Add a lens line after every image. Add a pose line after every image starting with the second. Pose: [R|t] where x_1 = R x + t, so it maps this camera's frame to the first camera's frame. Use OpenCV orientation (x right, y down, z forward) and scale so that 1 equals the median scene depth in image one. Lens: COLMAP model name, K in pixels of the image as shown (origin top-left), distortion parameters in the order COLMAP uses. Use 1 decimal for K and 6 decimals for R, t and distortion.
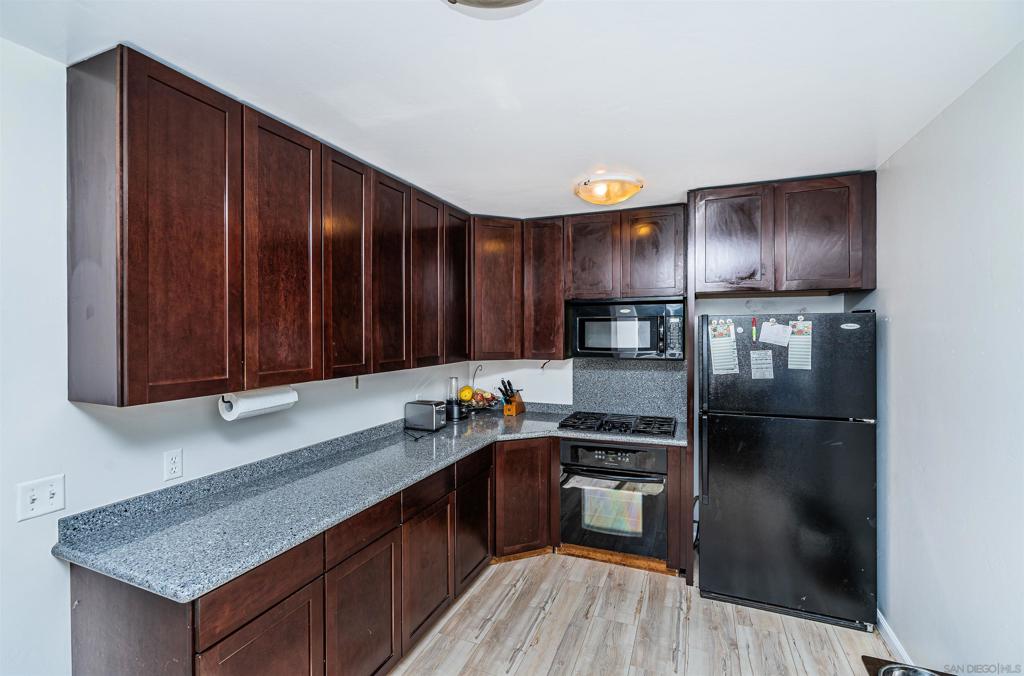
lens RADIAL K [[462.3, 0, 512.0], [0, 462.3, 338.0], [0, 0, 1]] dist [-0.011426, 0.000894]
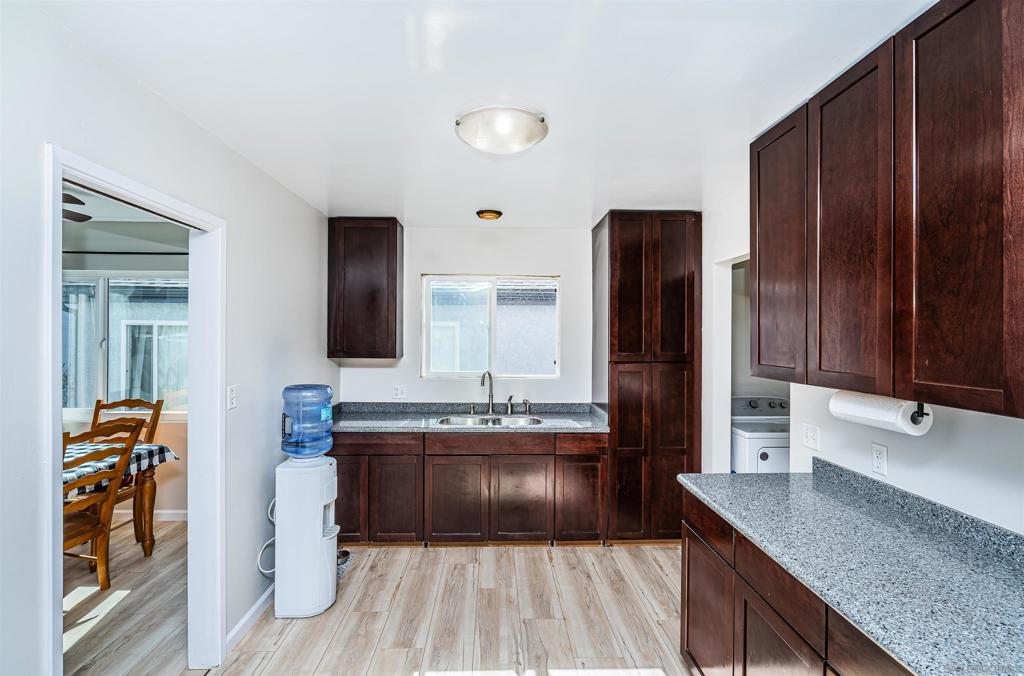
lens RADIAL K [[456.7, 0, 507.5], [0, 456.7, 330.3], [0, 0, 1]] dist [-0.008036, 0.008384]
pose [[-0.910217, -0.002840, -0.414121, 0.410962], [-0.007344, 0.999930, 0.009283, -0.008469], [0.414066, 0.011491, -0.910174, 1.566367]]
